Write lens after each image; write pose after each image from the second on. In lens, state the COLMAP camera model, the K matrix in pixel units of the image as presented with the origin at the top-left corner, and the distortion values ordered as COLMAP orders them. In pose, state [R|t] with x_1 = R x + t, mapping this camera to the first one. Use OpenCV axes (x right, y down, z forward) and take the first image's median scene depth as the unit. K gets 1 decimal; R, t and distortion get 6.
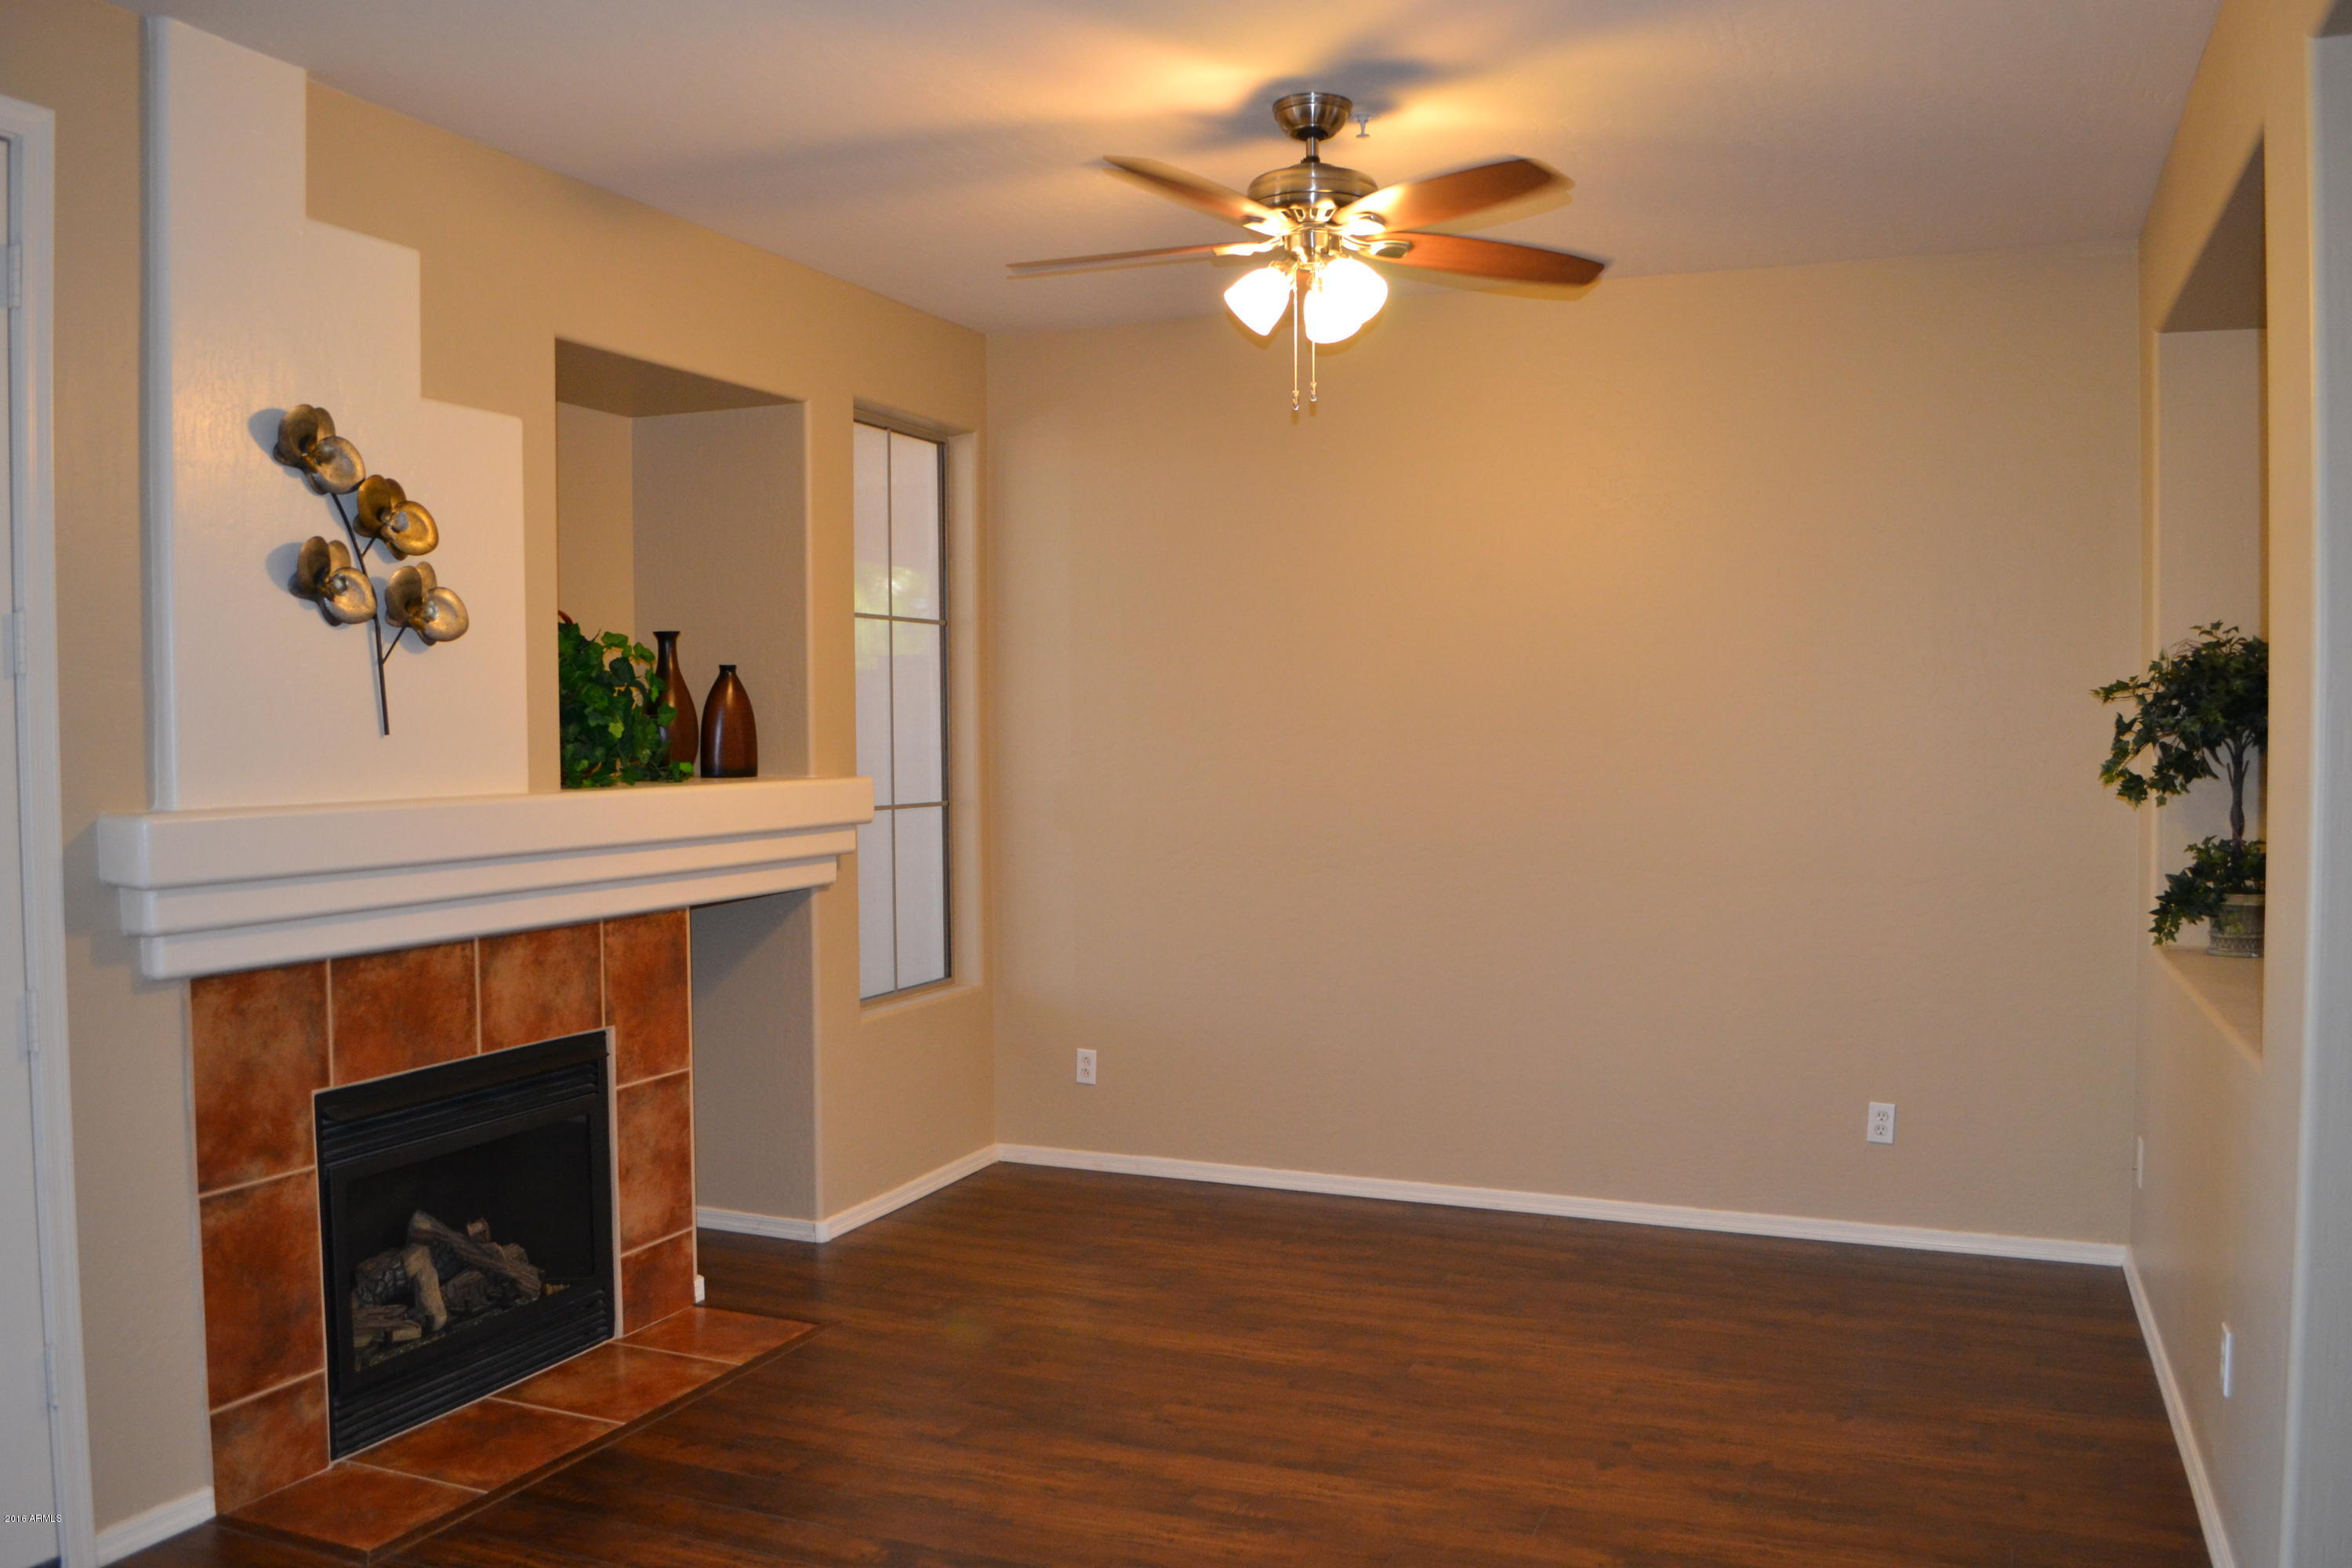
lens RADIAL K [[1861.1, 0, 1165.9], [0, 1861.1, 802.2], [0, 0, 1]] dist [-0.078015, -0.005037]
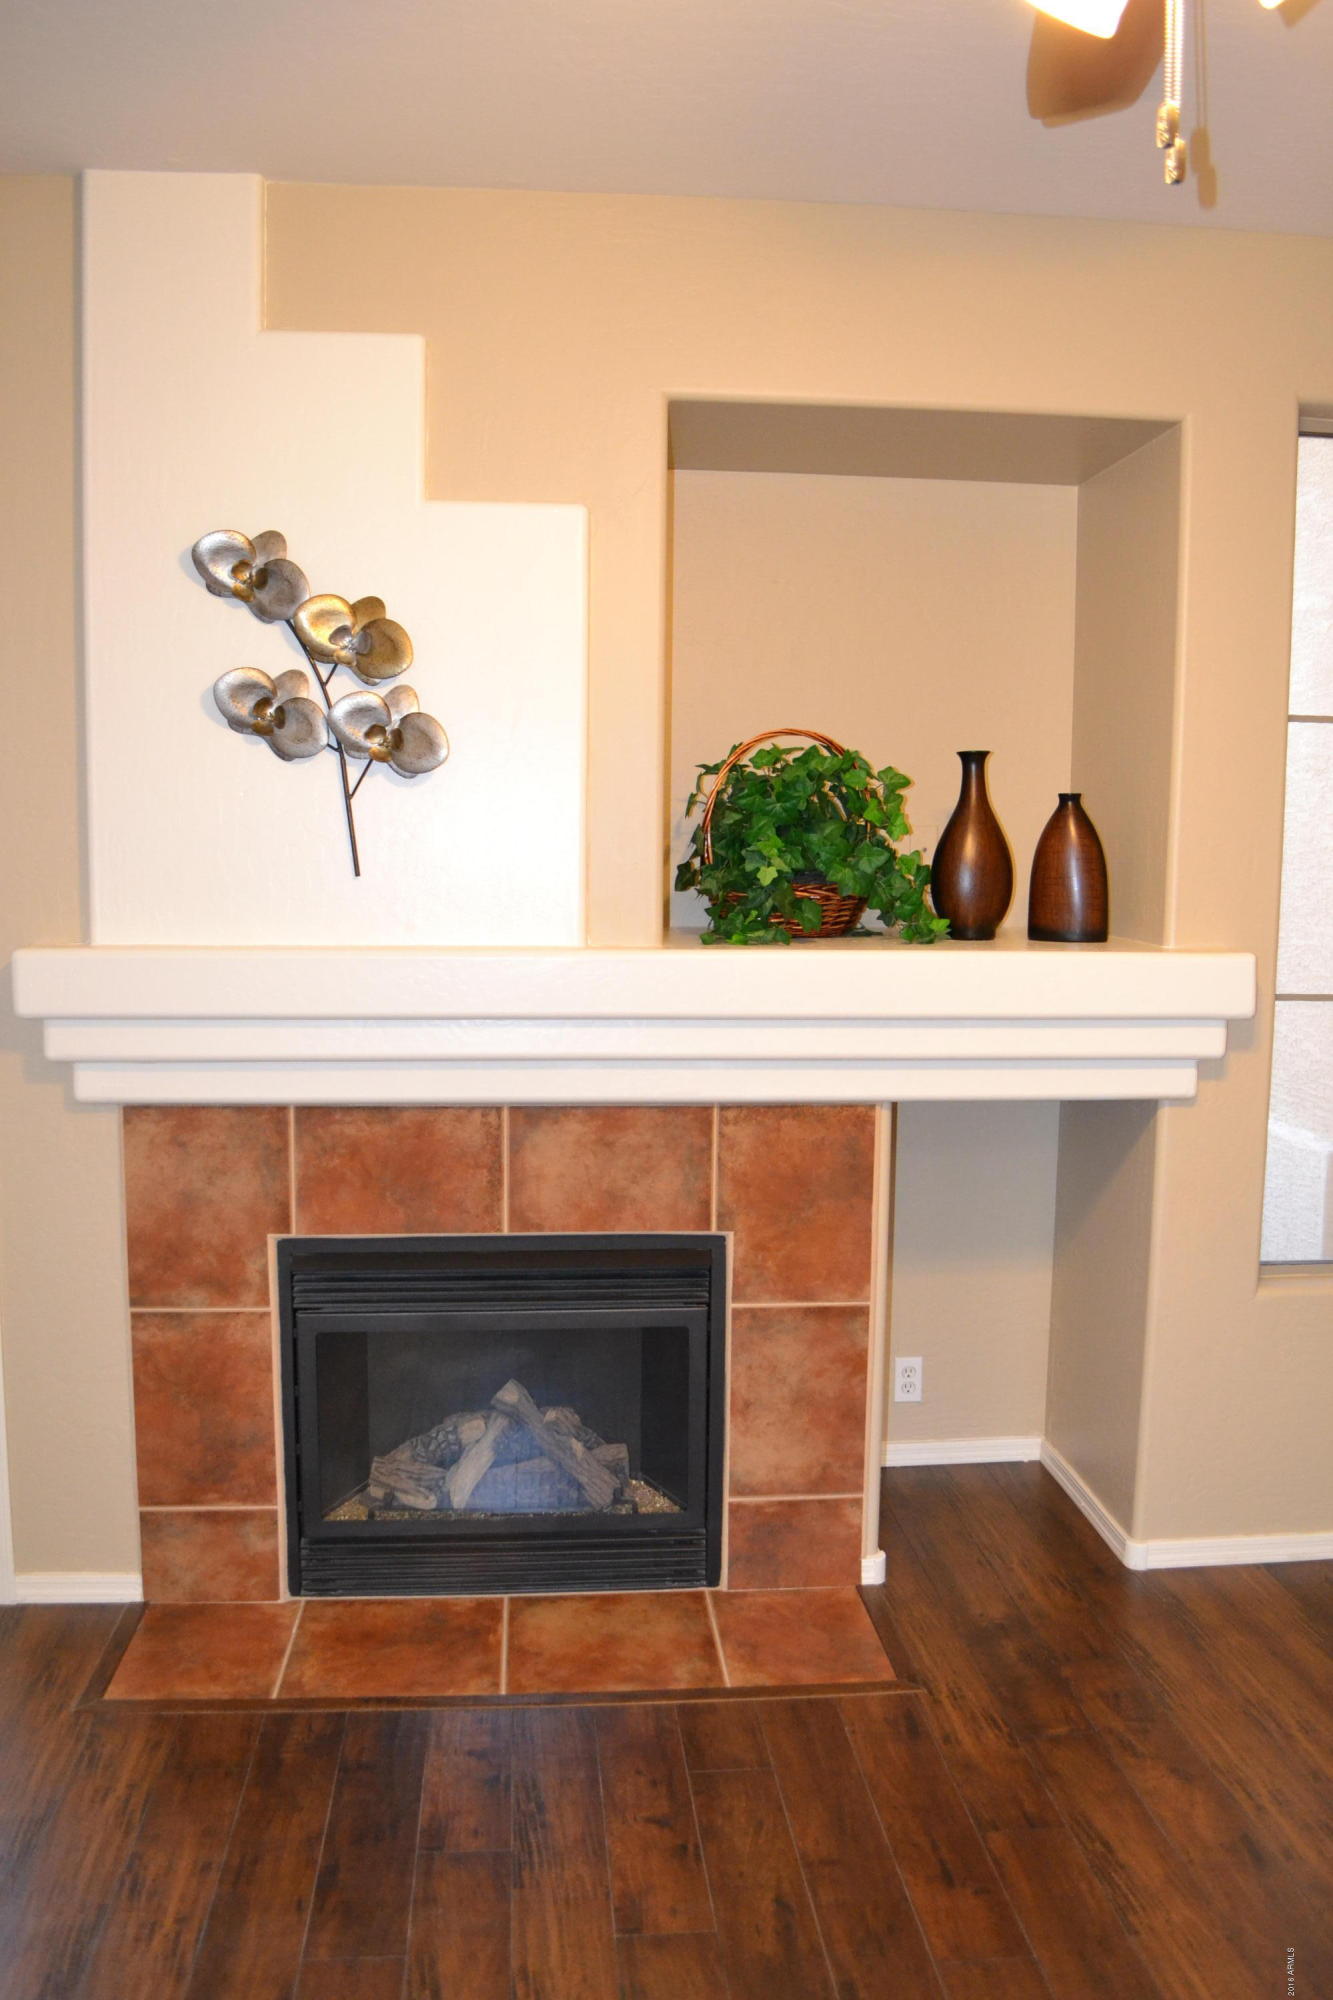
lens RADIAL K [[1582.5, 0, 667.7], [0, 1582.5, 1031.8], [0, 0, 1]] dist [-0.078015, -0.005037]
pose [[0.473787, 0.112481, -0.873426, 0.343694], [-0.049085, 0.993641, 0.101337, -0.045293], [0.879270, -0.005140, 0.476295, 0.727531]]
